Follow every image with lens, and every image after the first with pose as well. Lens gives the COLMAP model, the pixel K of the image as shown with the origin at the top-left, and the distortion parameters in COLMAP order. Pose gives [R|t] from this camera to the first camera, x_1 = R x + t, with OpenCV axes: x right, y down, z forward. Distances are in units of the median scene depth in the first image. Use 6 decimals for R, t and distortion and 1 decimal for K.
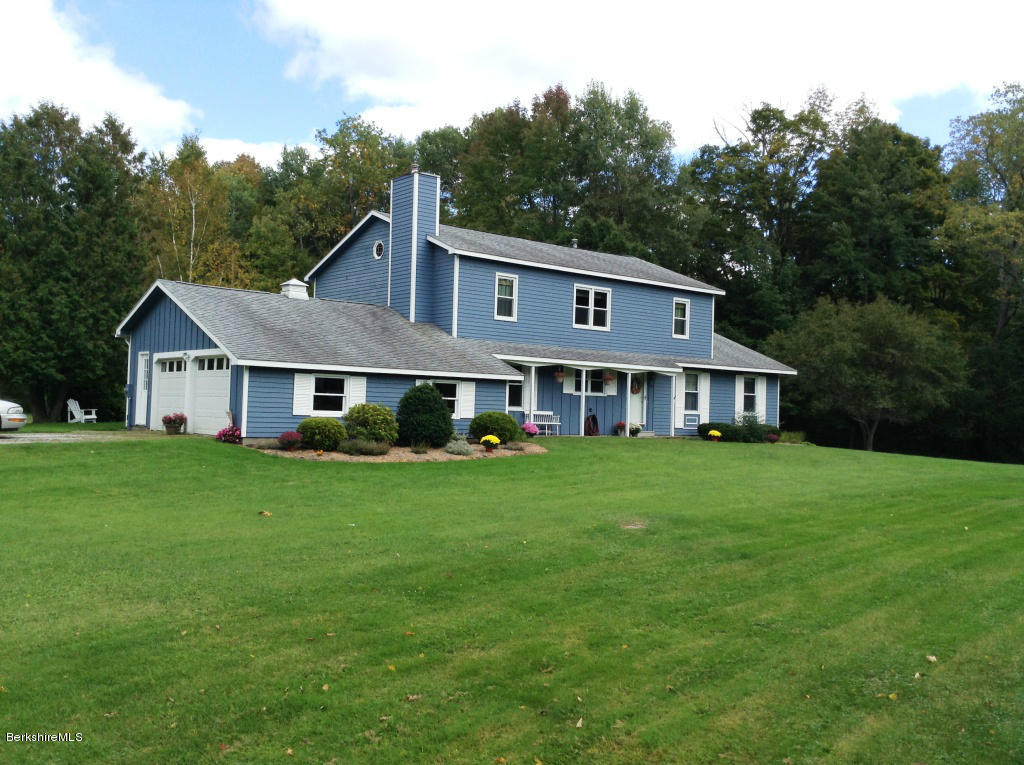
lens RADIAL K [[980.3, 0, 526.7], [0, 980.3, 388.2], [0, 0, 1]] dist [0.113929, -0.231031]
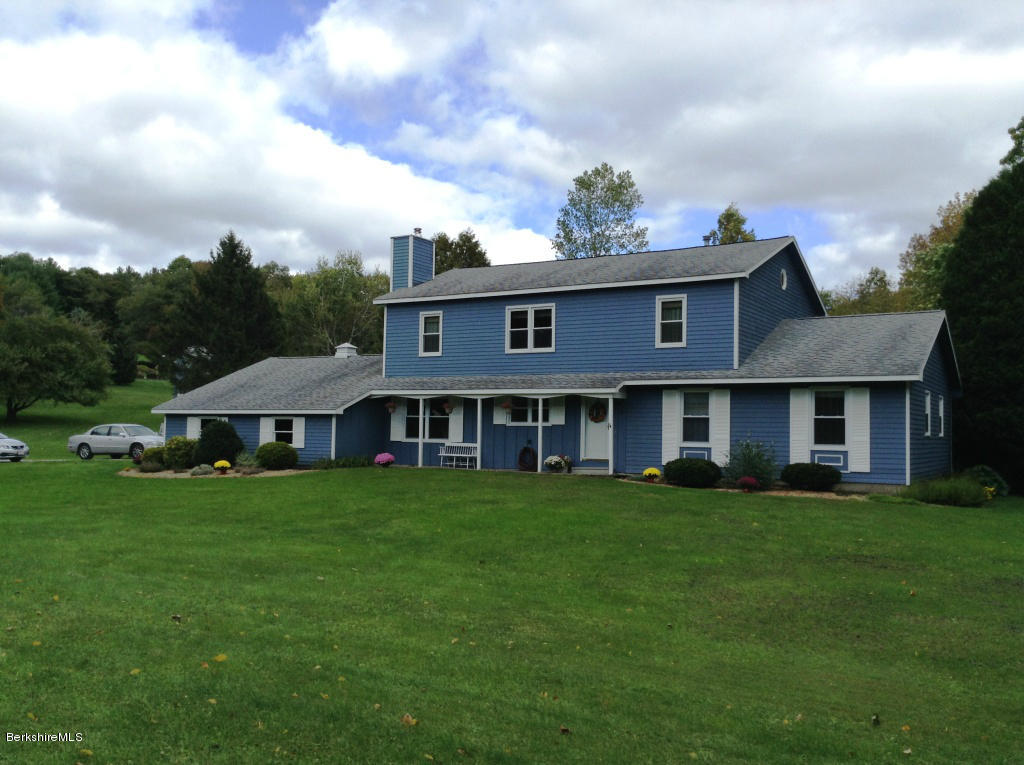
lens RADIAL K [[971.5, 0, 512.0], [0, 971.5, 382.5], [0, 0, 1]] dist [0.077173, -0.005125]
pose [[0.318142, -0.079763, -0.944682, 0.876834], [0.010405, 0.996688, -0.080650, 0.038185], [0.947986, 0.015829, 0.317918, 0.681268]]
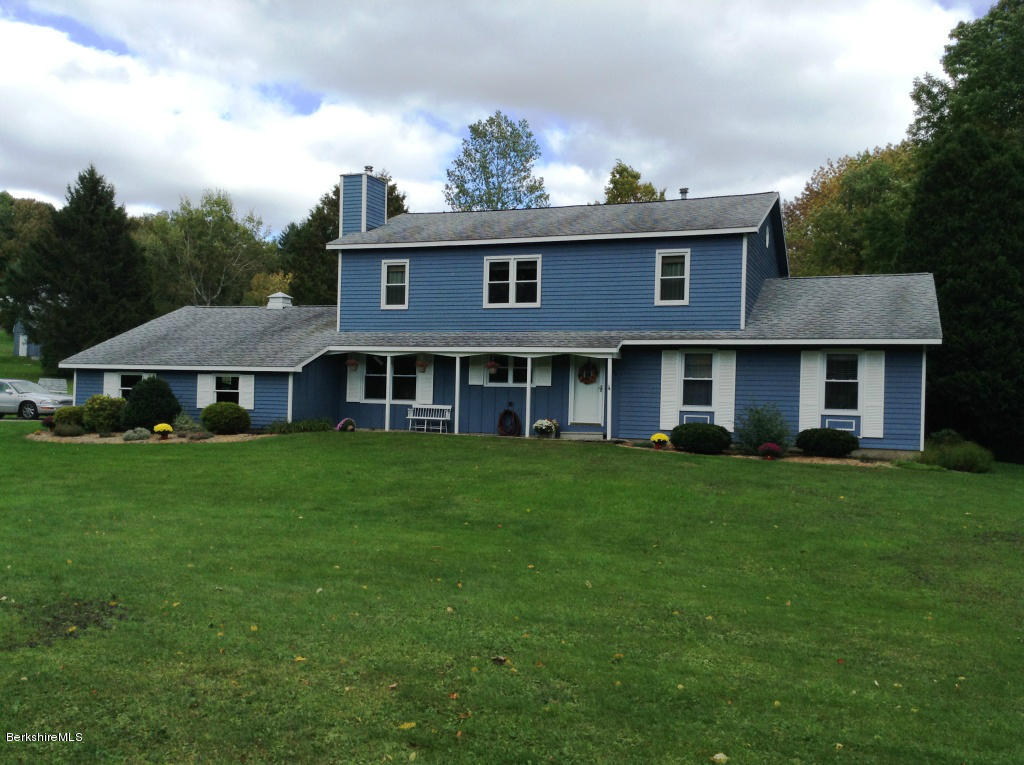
lens RADIAL K [[980.3, 0, 526.7], [0, 980.3, 388.2], [0, 0, 1]] dist [0.113929, -0.231031]
pose [[0.471629, -0.030161, -0.881281, 0.780471], [0.007477, 0.999516, -0.030206, 0.032542], [0.881765, 0.007656, 0.471626, 0.602076]]
